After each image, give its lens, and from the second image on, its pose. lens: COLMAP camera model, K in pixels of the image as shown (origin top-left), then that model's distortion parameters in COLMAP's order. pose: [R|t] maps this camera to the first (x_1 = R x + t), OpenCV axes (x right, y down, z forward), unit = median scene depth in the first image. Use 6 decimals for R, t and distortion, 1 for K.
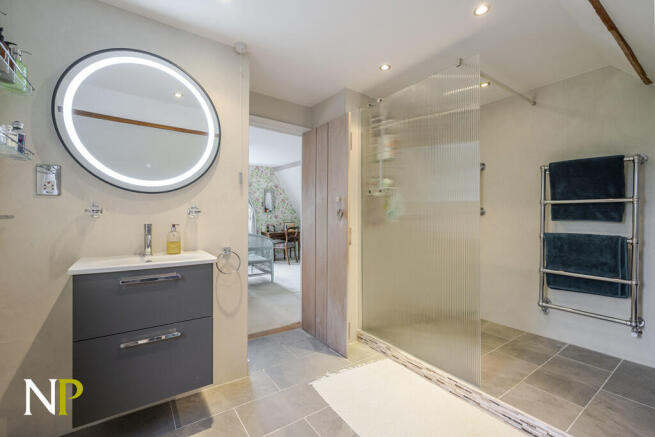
lens RADIAL K [[285.4, 0, 327.5], [0, 285.4, 217.1], [0, 0, 1]] dist [-0.000162, 0.000007]
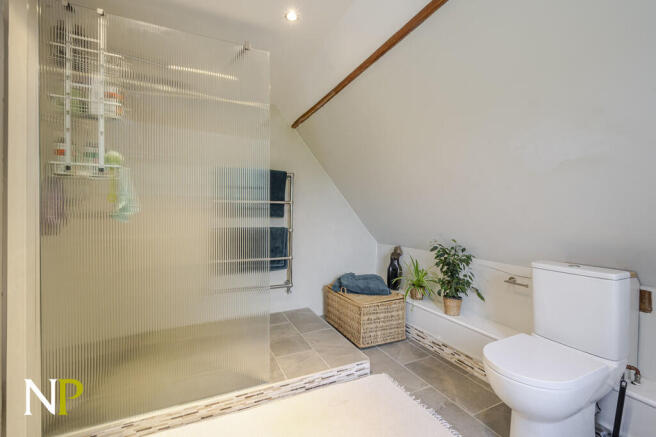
lens RADIAL K [[285.9, 0, 327.9], [0, 285.9, 216.1], [0, 0, 1]] dist [-0.000162, 0.000007]
pose [[0.175672, -0.009493, 0.984403, -0.372012], [0.001789, 0.999955, 0.009324, -0.003070], [-0.984447, 0.000123, 0.175681, 0.533490]]
